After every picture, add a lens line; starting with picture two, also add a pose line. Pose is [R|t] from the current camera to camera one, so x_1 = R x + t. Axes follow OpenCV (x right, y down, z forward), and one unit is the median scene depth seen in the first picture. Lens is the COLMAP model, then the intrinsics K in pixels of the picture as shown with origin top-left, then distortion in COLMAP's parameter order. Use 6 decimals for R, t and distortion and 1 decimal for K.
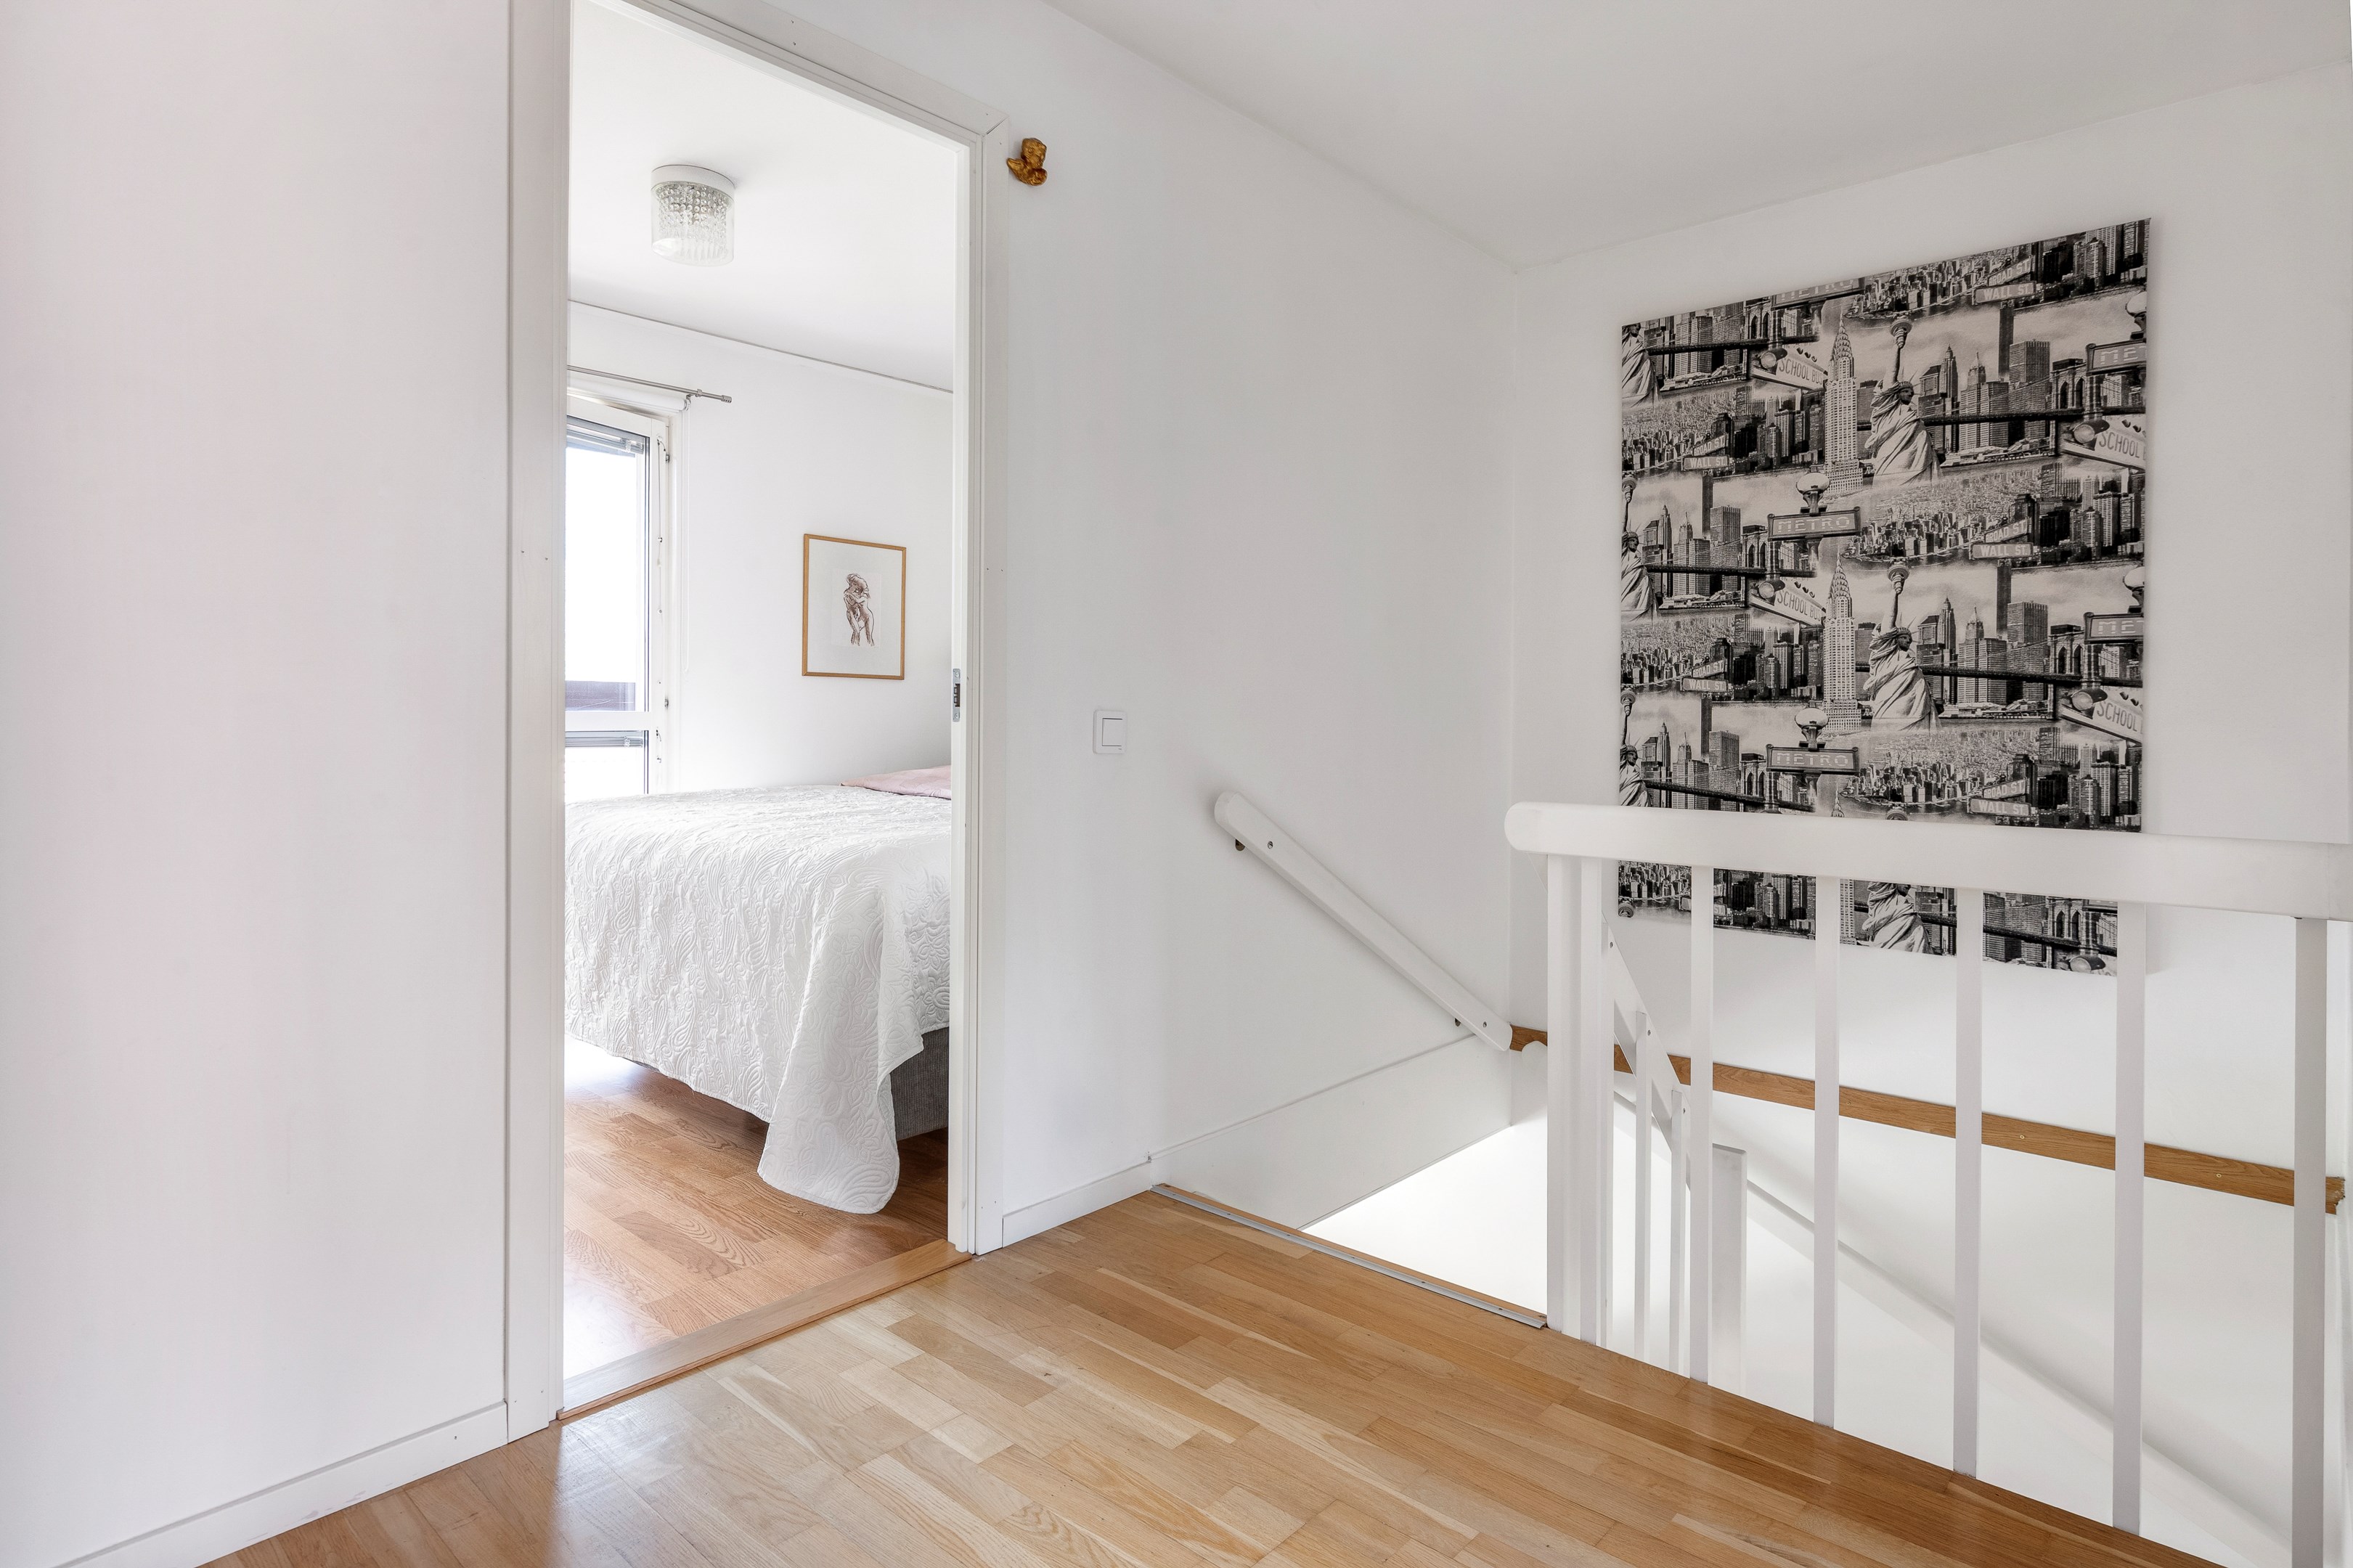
lens RADIAL K [[1233.2, 0, 1216.6], [0, 1233.2, 729.3], [0, 0, 1]] dist [0.000674, 0.000058]
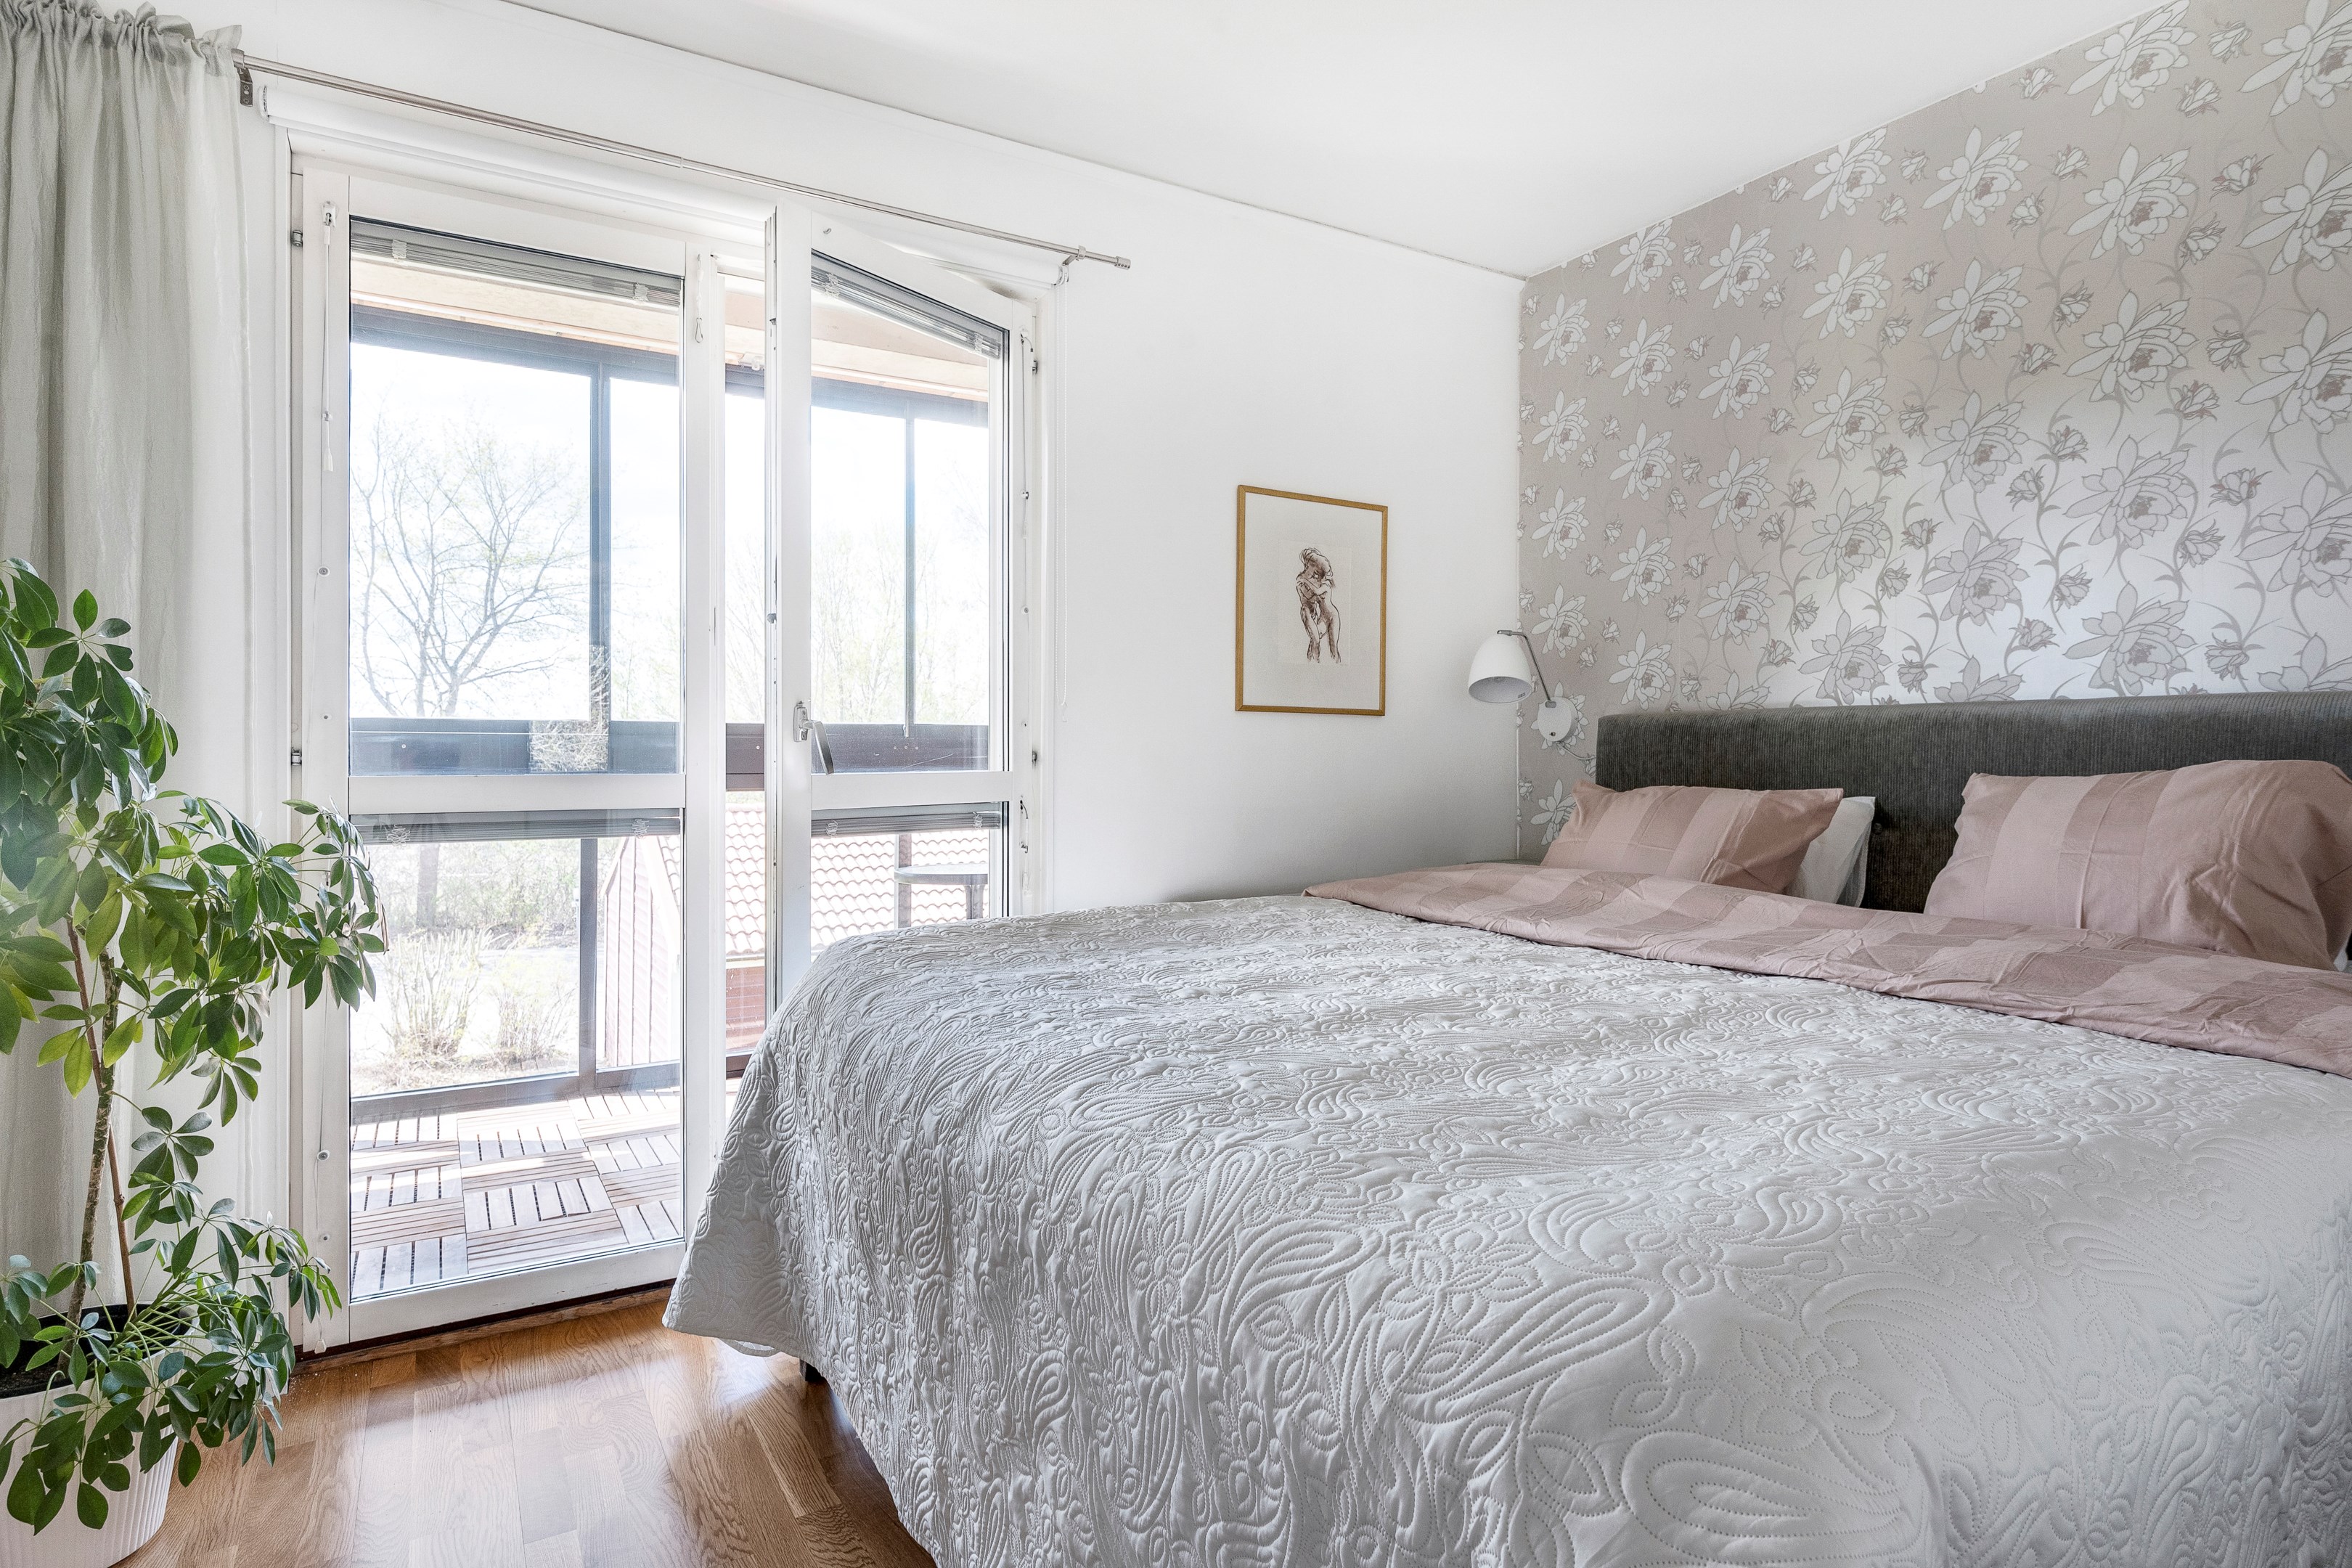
lens RADIAL K [[1232.7, 0, 1177.9], [0, 1232.7, 773.8], [0, 0, 1]] dist [0.000674, 0.000058]
pose [[0.948278, -0.001398, -0.317438, -0.178640], [0.001369, 0.999999, -0.000315, -0.012700], [0.317439, -0.000136, 0.948279, 0.430011]]
